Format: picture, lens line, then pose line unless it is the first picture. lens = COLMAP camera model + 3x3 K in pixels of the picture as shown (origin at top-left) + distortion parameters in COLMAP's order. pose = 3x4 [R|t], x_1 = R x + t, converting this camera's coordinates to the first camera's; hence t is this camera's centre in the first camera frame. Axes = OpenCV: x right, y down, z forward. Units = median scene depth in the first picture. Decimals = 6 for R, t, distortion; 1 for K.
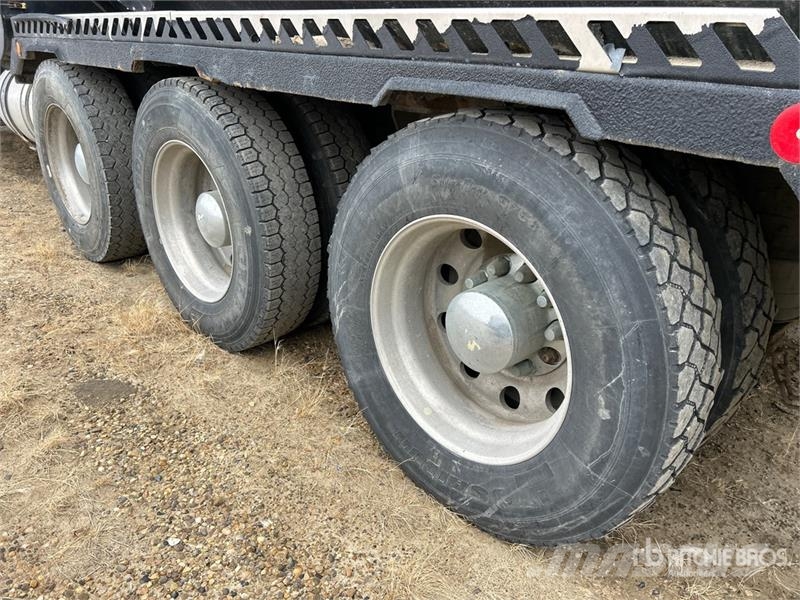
lens RADIAL K [[602.4, 0, 404.8], [0, 602.4, 306.3], [0, 0, 1]] dist [0.035554, -0.026021]
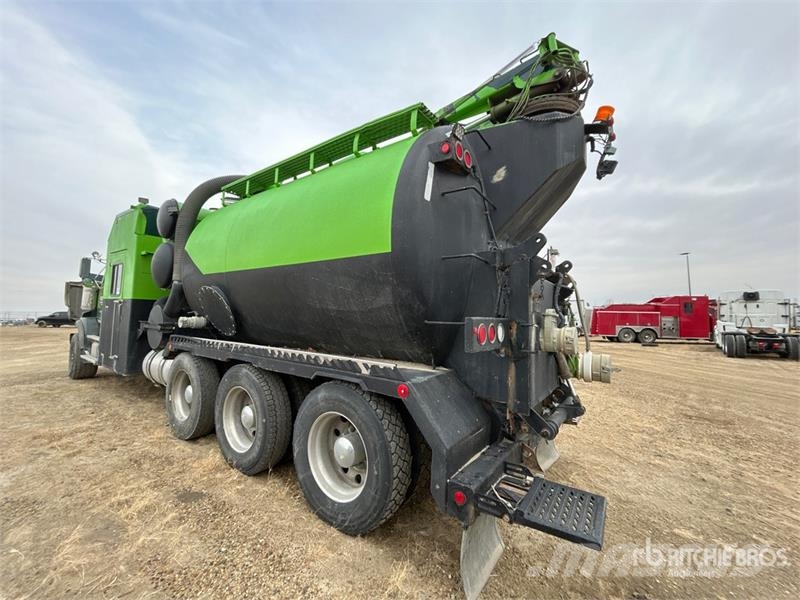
lens RADIAL K [[320.1, 0, 399.0], [0, 320.1, 300.4], [0, 0, 1]] dist [0.000852, -0.000854]
pose [[0.985829, 0.006967, 0.167606, 0.108422], [0.069173, 0.893355, -0.443996, 0.086013], [-0.152825, 0.449298, 0.880214, -0.706554]]
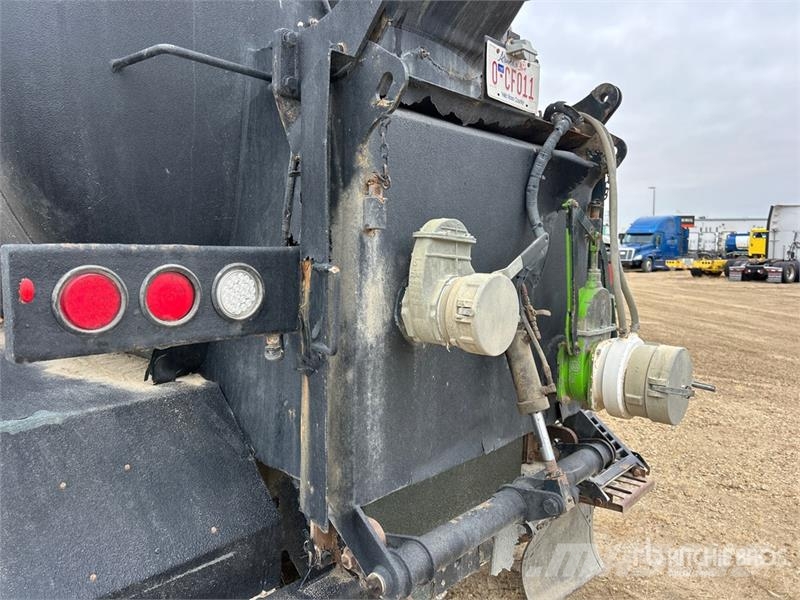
lens RADIAL K [[602.4, 0, 397.6], [0, 602.4, 303.8], [0, 0, 1]] dist [0.035554, -0.026021]
pose [[0.997936, -0.011032, 0.063266, 0.873714], [0.029919, 0.951559, -0.306007, -0.073298], [-0.056825, 0.307268, 0.949925, -0.348692]]
